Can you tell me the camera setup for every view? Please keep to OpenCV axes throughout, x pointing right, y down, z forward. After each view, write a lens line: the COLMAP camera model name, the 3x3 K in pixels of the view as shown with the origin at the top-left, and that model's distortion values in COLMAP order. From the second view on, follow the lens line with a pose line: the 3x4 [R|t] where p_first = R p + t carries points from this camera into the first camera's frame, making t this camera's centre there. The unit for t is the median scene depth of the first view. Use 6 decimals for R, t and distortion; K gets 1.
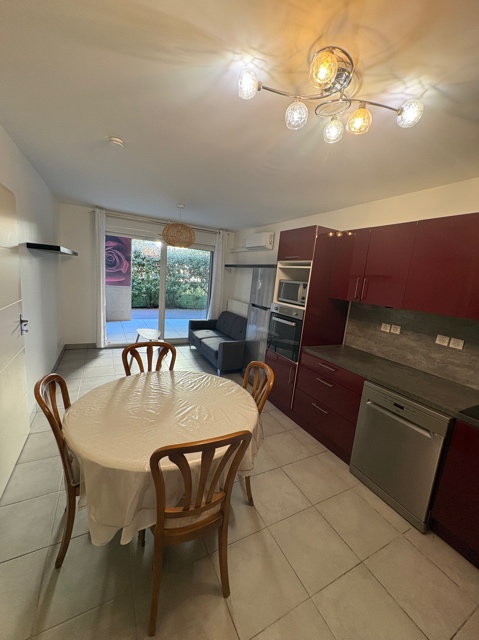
lens RADIAL K [[256.0, 0, 241.0], [0, 256.0, 322.0], [0, 0, 1]] dist [-0.007064, -0.000038]
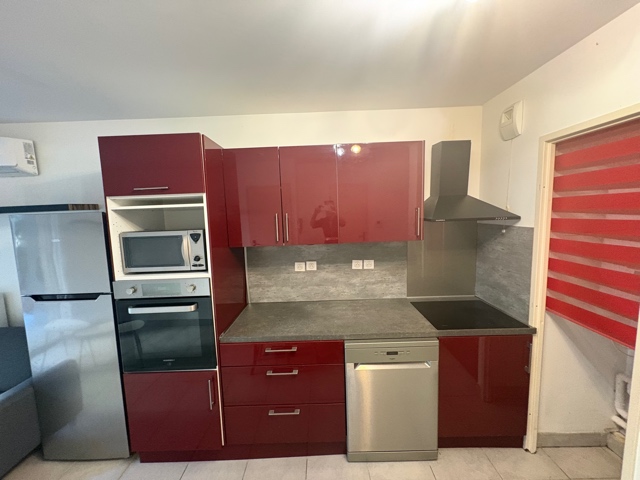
lens RADIAL K [[256.0, 0, 321.6], [0, 256.0, 240.5], [0, 0, 1]] dist [-0.007064, -0.000038]
pose [[0.462754, -0.199663, 0.863709, -0.123457], [0.230708, 0.967857, 0.100131, -0.132086], [-0.855940, 0.152928, 0.493943, 0.496703]]
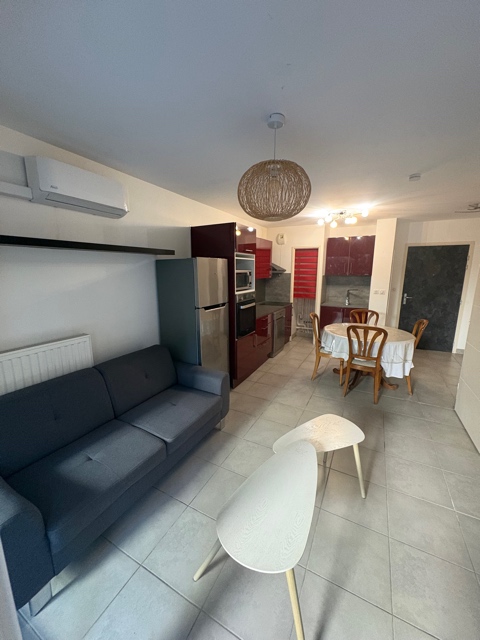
lens RADIAL K [[256.0, 0, 239.9], [0, 256.0, 318.5], [0, 0, 1]] dist [-0.007064, -0.000038]
pose [[-0.561107, -0.243814, 0.791021, -0.833307], [0.090411, 0.931865, 0.351358, -0.400221], [-0.822791, 0.268666, -0.500833, 1.799656]]
